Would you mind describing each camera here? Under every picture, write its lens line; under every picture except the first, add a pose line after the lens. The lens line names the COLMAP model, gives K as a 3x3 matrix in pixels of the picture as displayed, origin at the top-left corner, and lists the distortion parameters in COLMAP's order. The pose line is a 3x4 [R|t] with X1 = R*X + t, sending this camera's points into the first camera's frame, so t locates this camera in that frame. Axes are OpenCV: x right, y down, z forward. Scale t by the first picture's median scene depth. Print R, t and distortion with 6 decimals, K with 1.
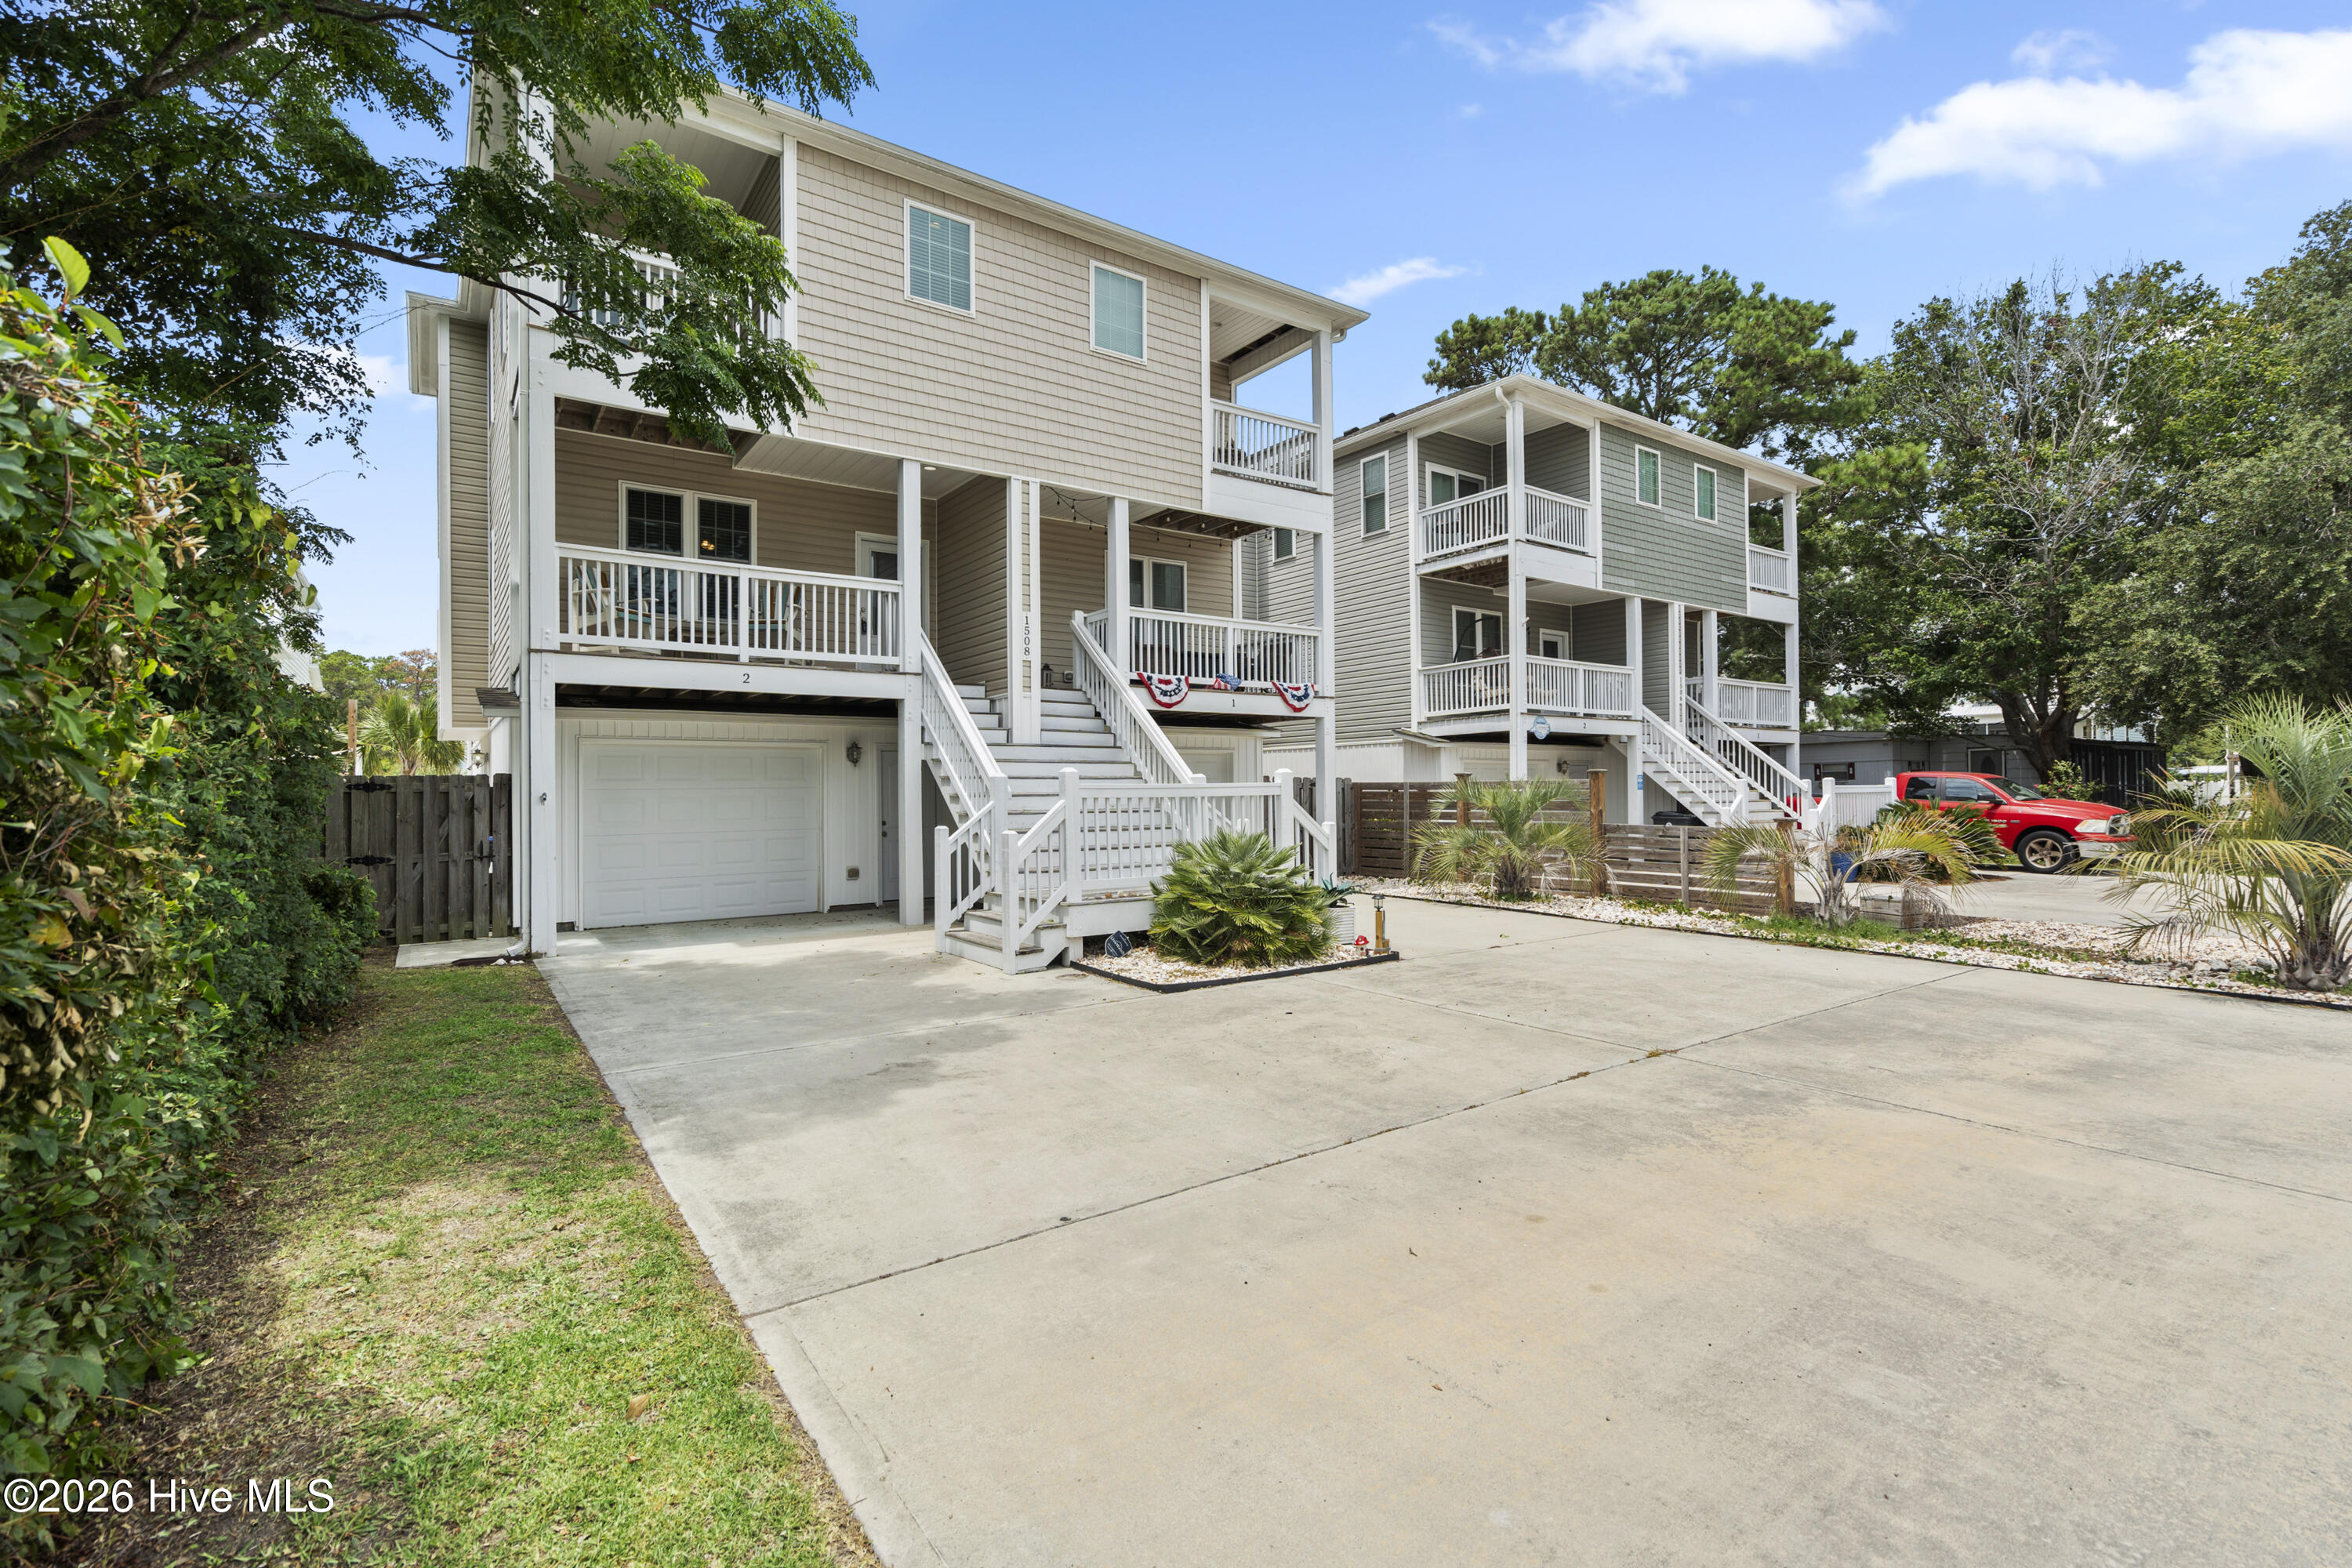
lens RADIAL K [[1073.3, 0, 1176.3], [0, 1073.3, 778.6], [0, 0, 1]] dist [-0.007282, 0.004113]
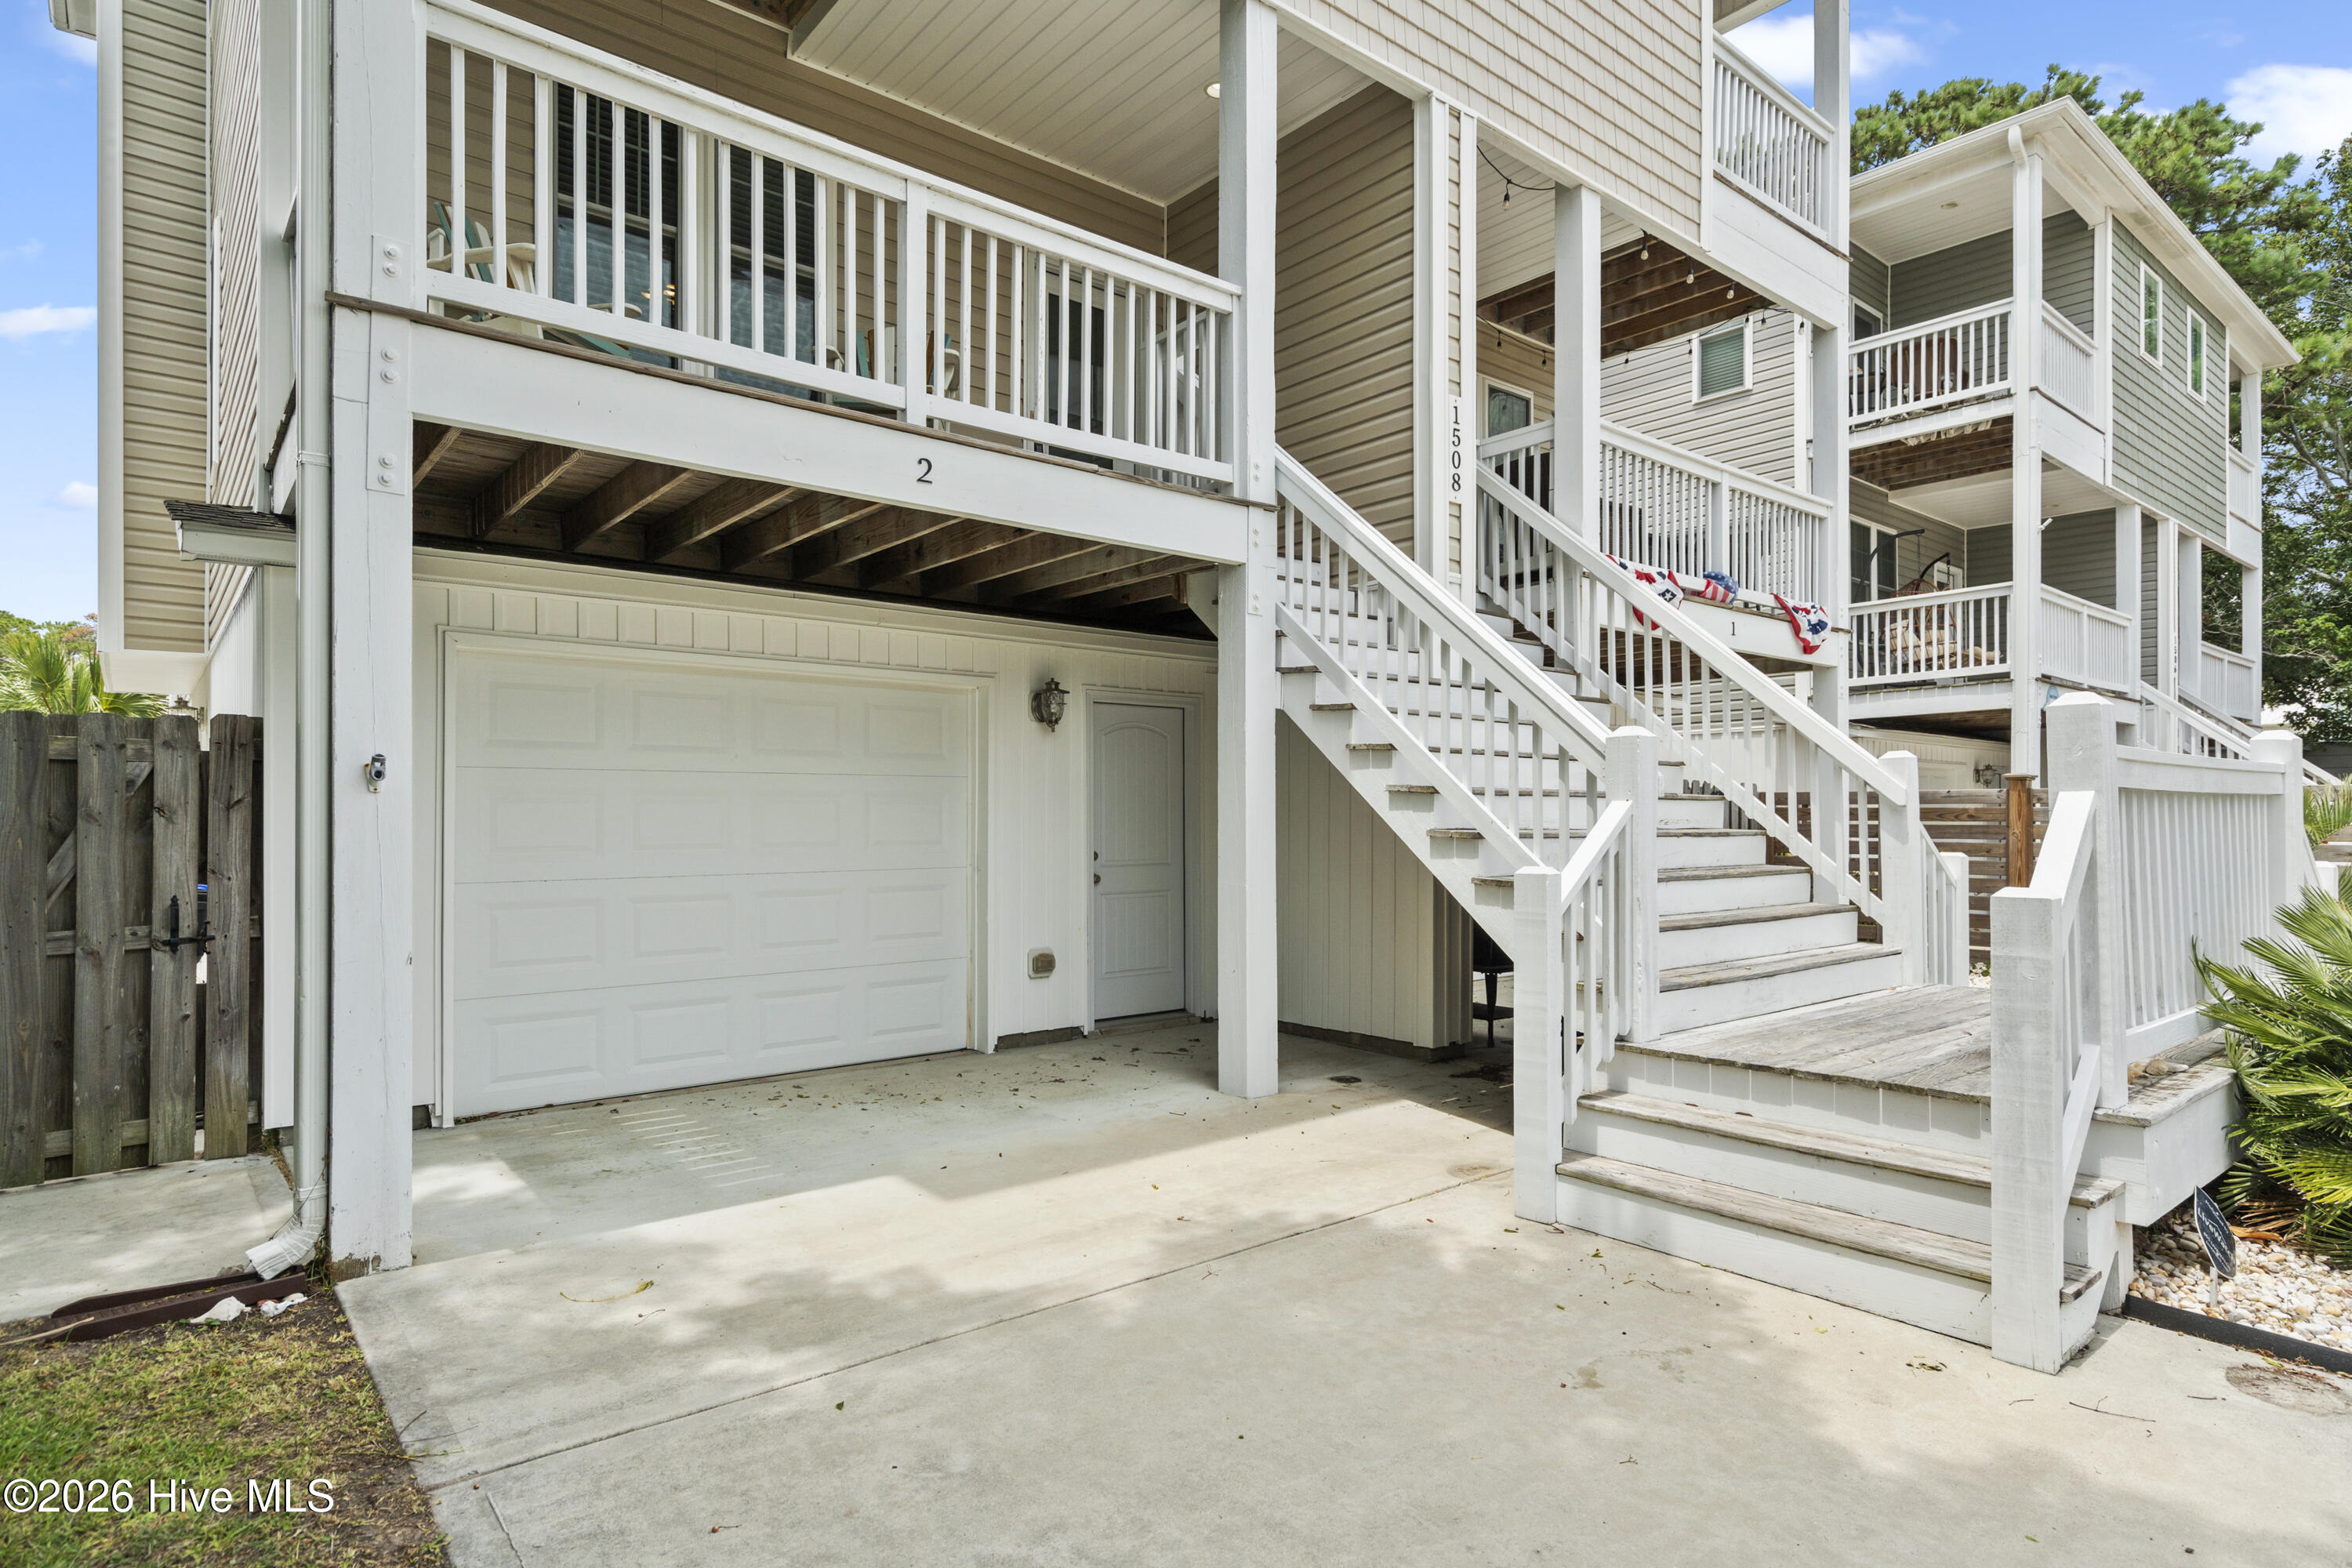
lens RADIAL K [[1267.7, 0, 1178.9], [0, 1267.7, 806.5], [0, 0, 1]] dist [-0.000233, 0.001507]
pose [[0.996787, 0.010410, 0.079421, -0.318427], [-0.010546, 0.999944, 0.001282, 0.021539], [-0.079403, -0.002115, 0.996840, 0.504124]]
